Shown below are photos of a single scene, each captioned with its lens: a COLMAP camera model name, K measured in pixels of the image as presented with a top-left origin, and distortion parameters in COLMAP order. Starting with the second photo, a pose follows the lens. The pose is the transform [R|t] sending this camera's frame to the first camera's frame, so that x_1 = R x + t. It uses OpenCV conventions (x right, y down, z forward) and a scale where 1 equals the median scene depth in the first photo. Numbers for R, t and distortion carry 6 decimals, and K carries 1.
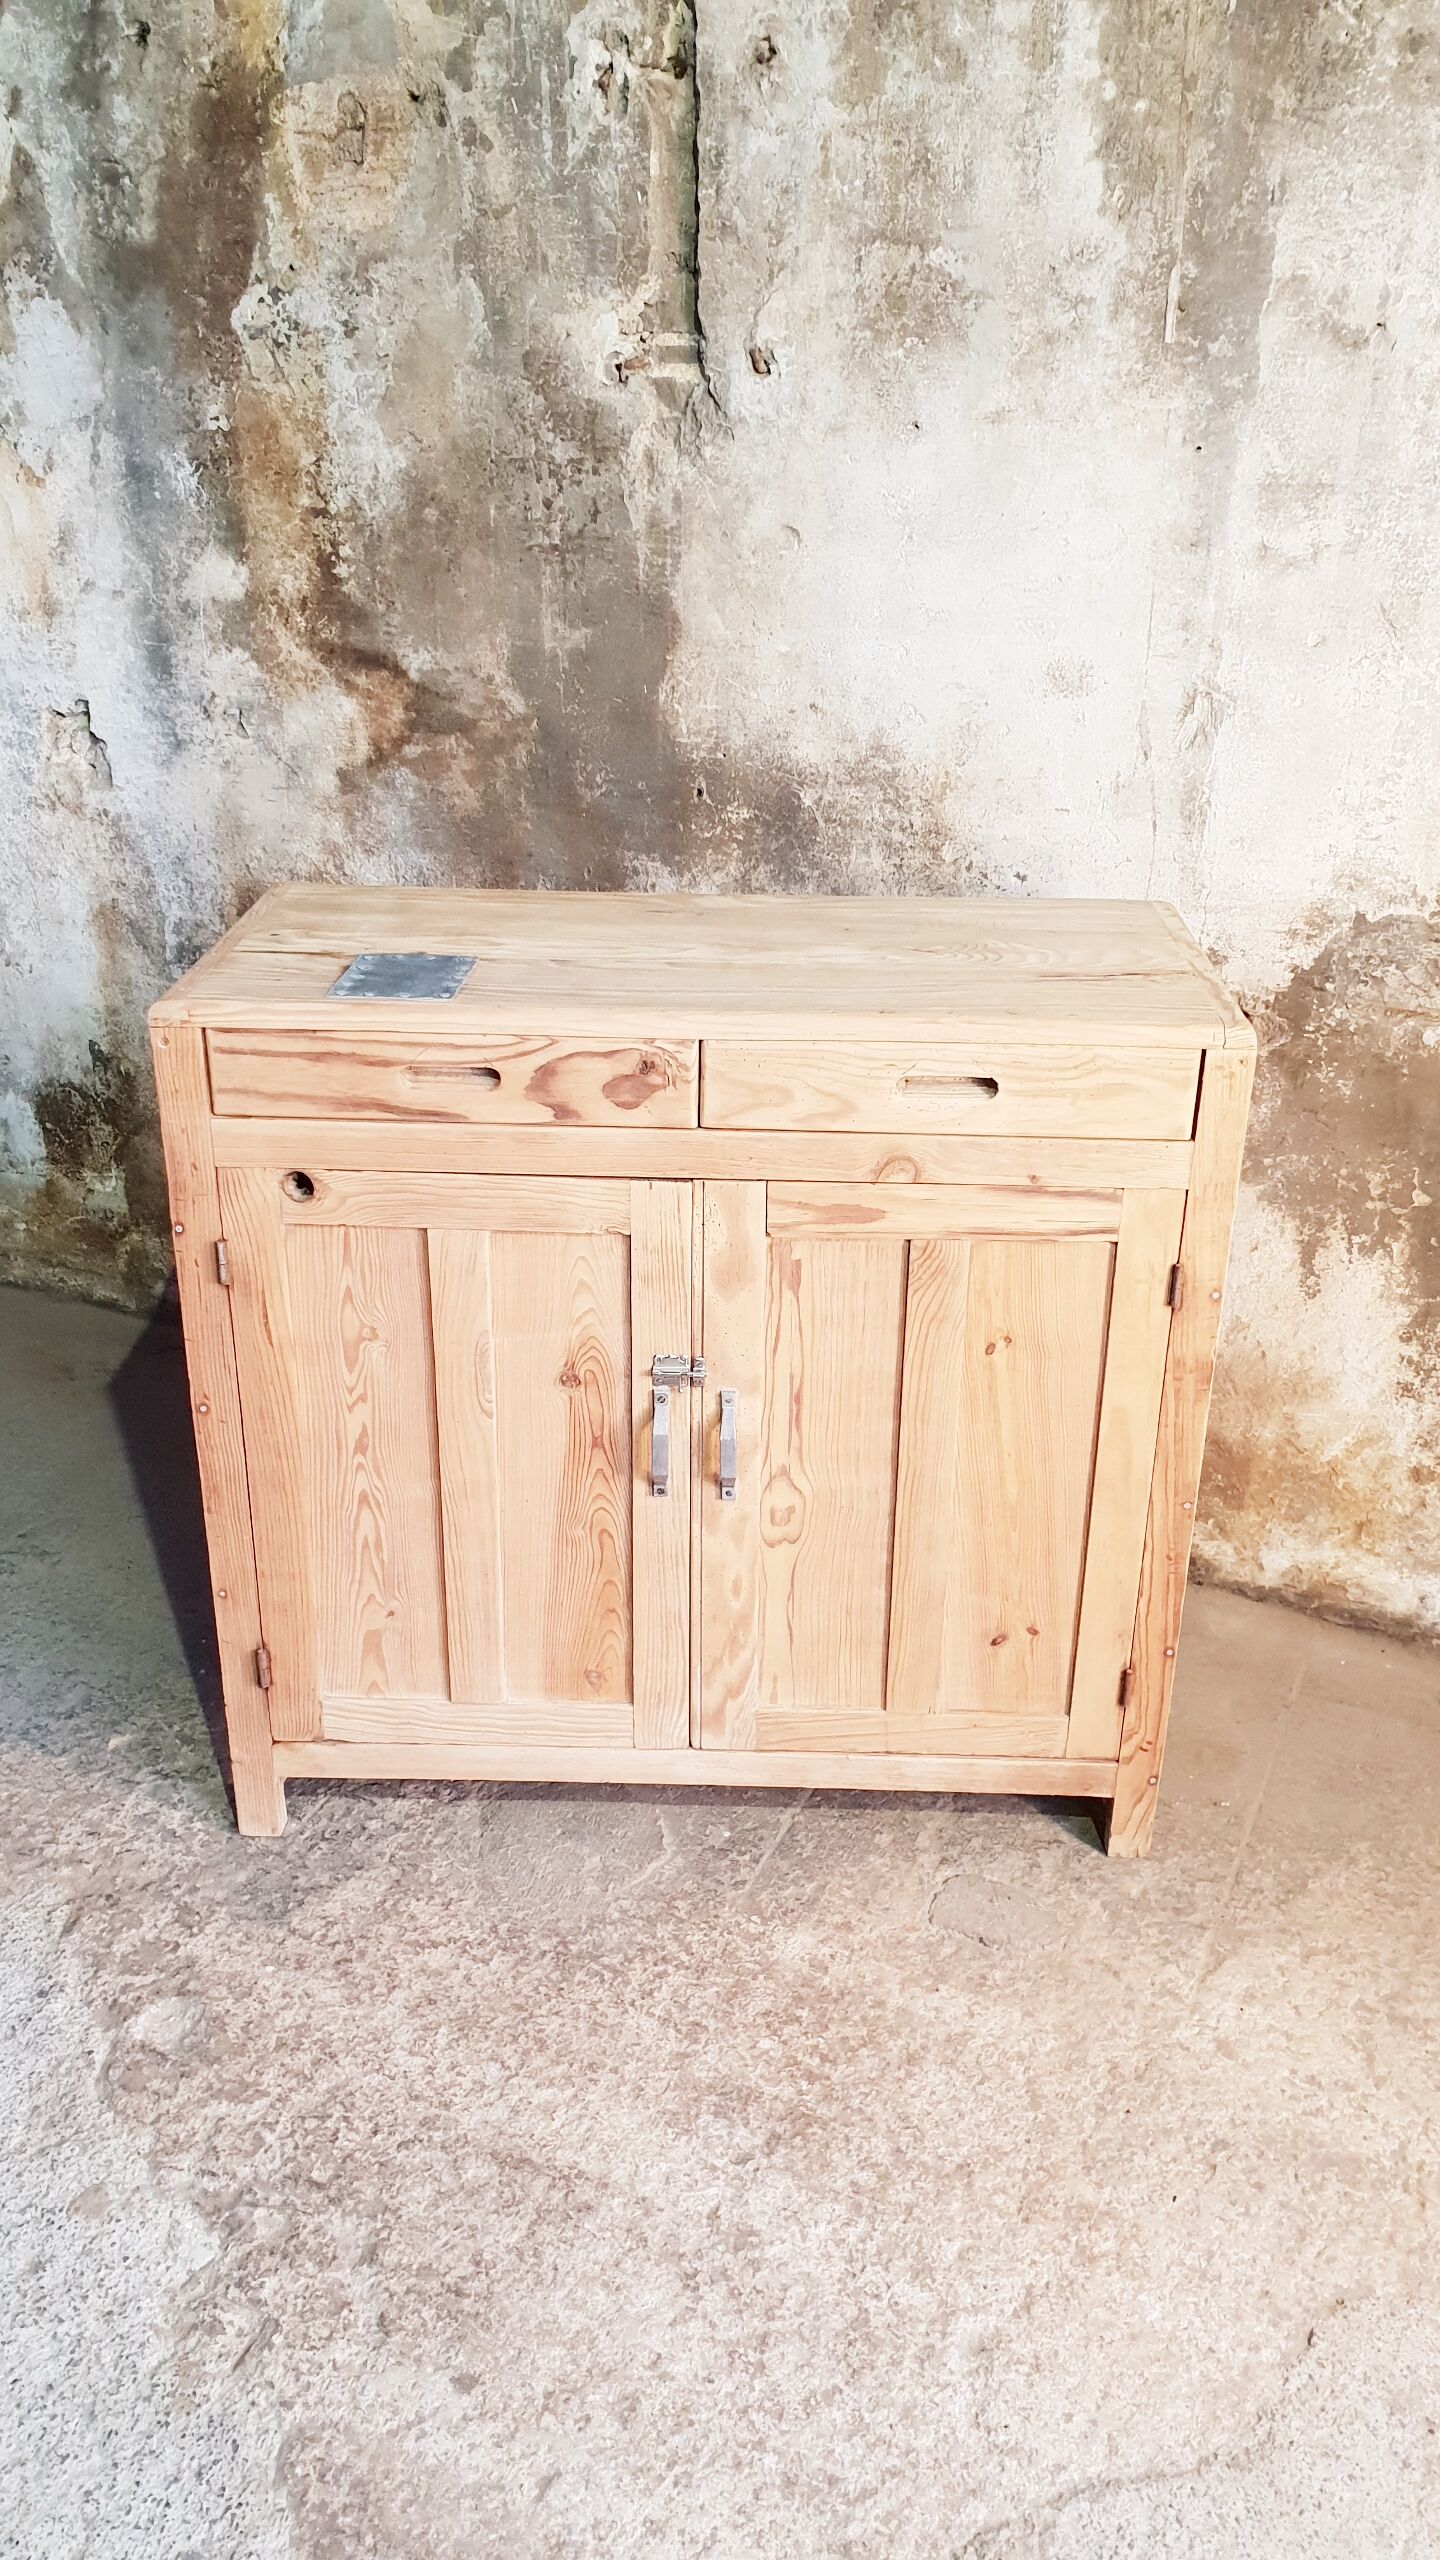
lens RADIAL K [[1986.5, 0, 744.4], [0, 1986.5, 1276.1], [0, 0, 1]] dist [0.016804, -0.000380]
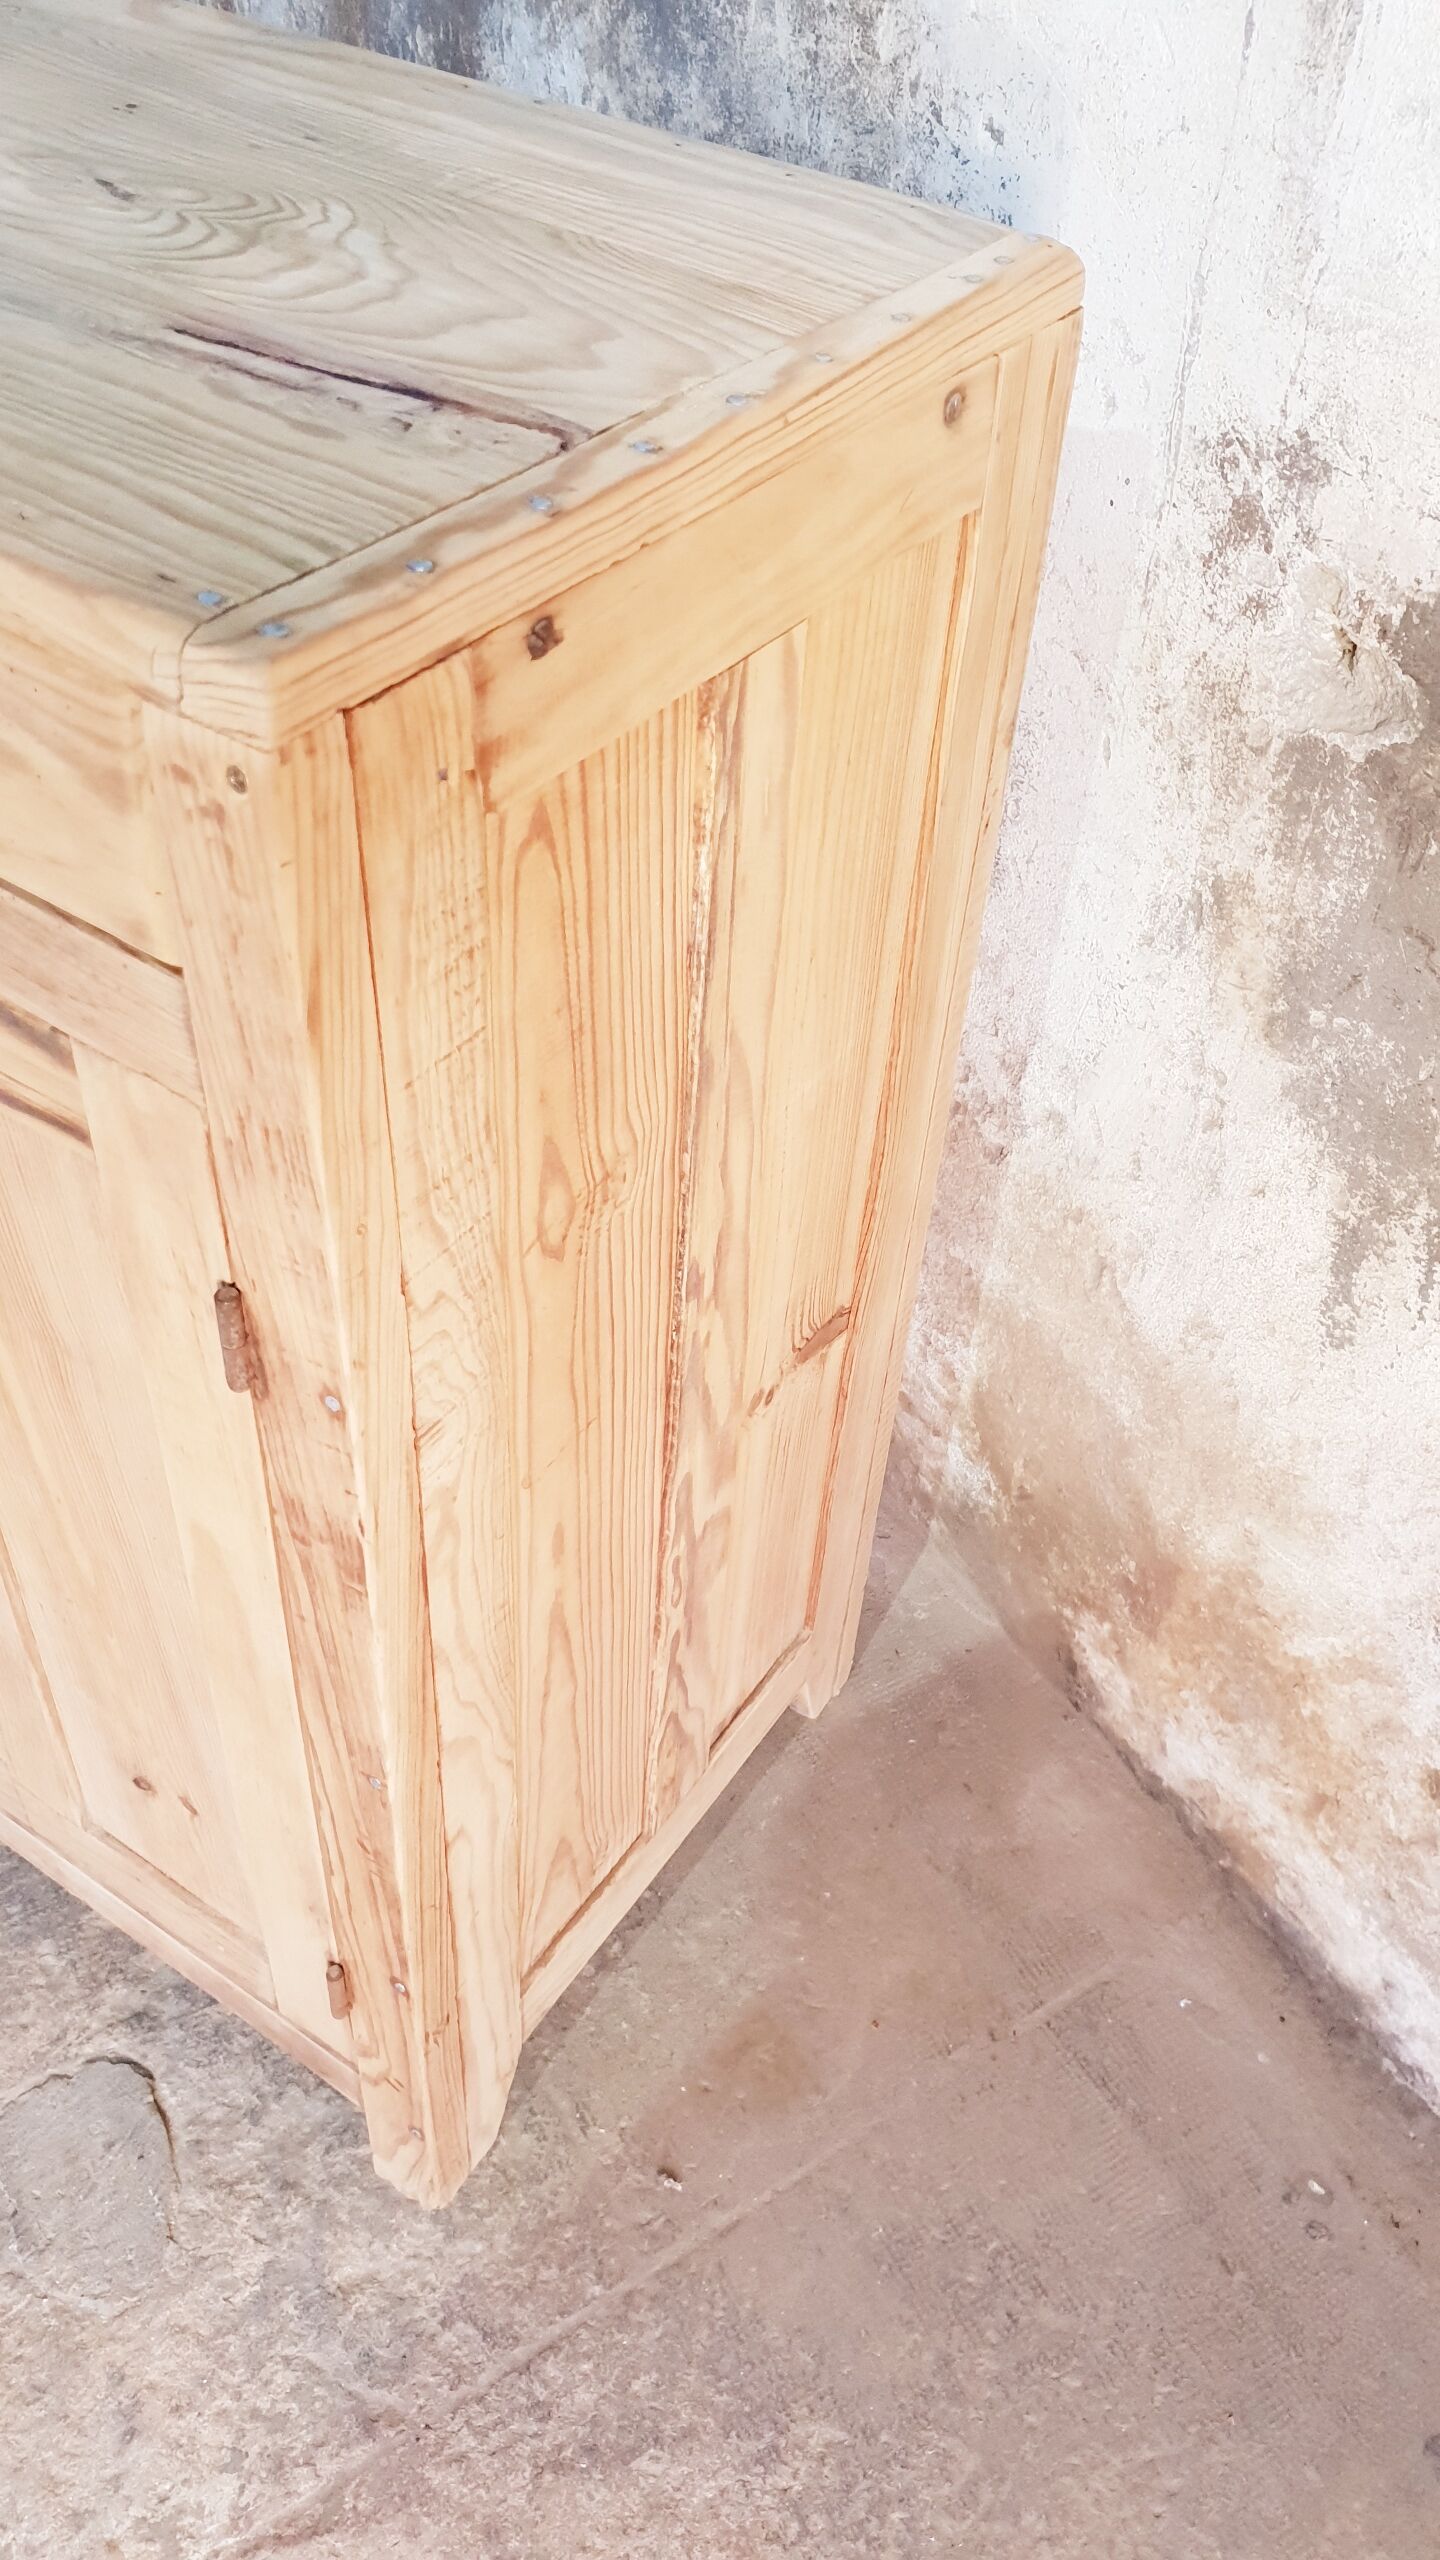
lens RADIAL K [[1986.5, 0, 831.1], [0, 1986.5, 1263.5], [0, 0, 1]] dist [0.016804, -0.000380]
pose [[0.850144, 0.396270, -0.346735, 0.338860], [-0.275239, 0.895813, 0.348946, -0.127209], [0.448886, -0.201219, 0.870639, 0.586250]]
